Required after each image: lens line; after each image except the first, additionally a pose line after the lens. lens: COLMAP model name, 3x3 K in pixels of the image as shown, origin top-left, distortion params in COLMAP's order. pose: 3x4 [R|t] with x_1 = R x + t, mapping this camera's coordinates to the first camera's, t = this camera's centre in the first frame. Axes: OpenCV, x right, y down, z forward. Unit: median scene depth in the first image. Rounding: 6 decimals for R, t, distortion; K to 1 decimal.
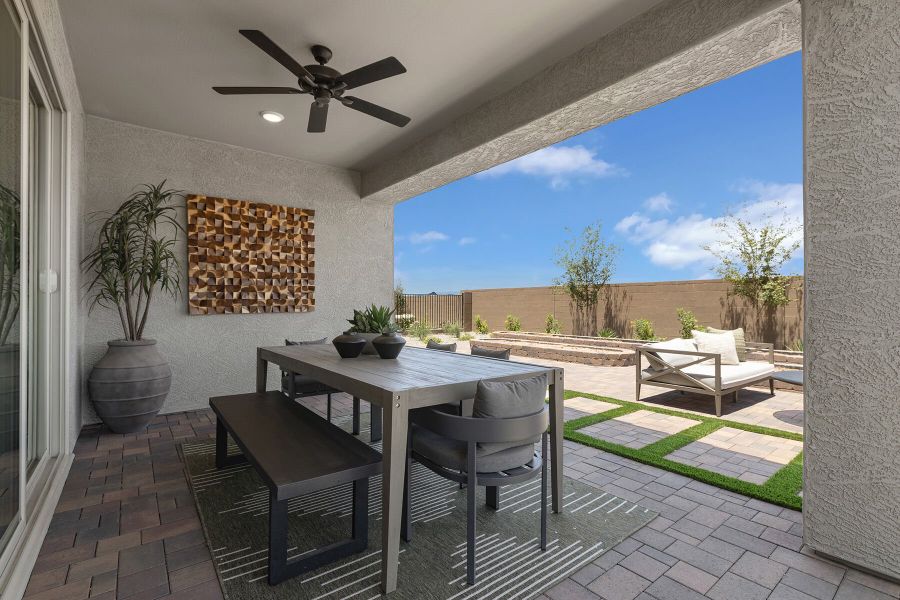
lens RADIAL K [[411.8, 0, 450.0], [0, 411.8, 300.0], [0, 0, 1]] dist [0.000088, 0.000026]
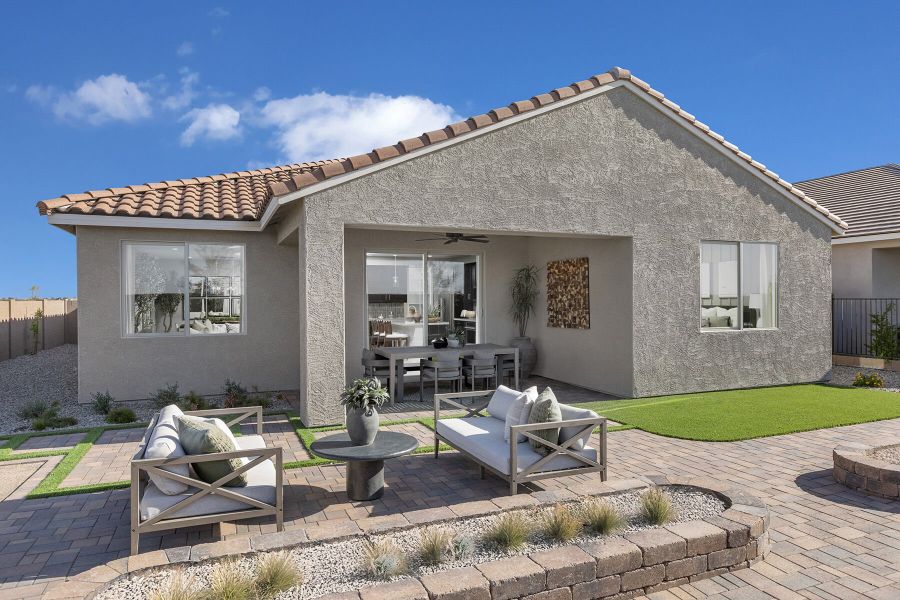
lens RADIAL K [[562.1, 0, 450.0], [0, 562.1, 300.0], [0, 0, 1]] dist [0.000048, -0.000007]
pose [[-0.268440, 0.004827, -0.963284, 1.866655], [0.013348, 0.999910, 0.001291, -0.091233], [0.963204, -0.012511, -0.268480, 1.195913]]
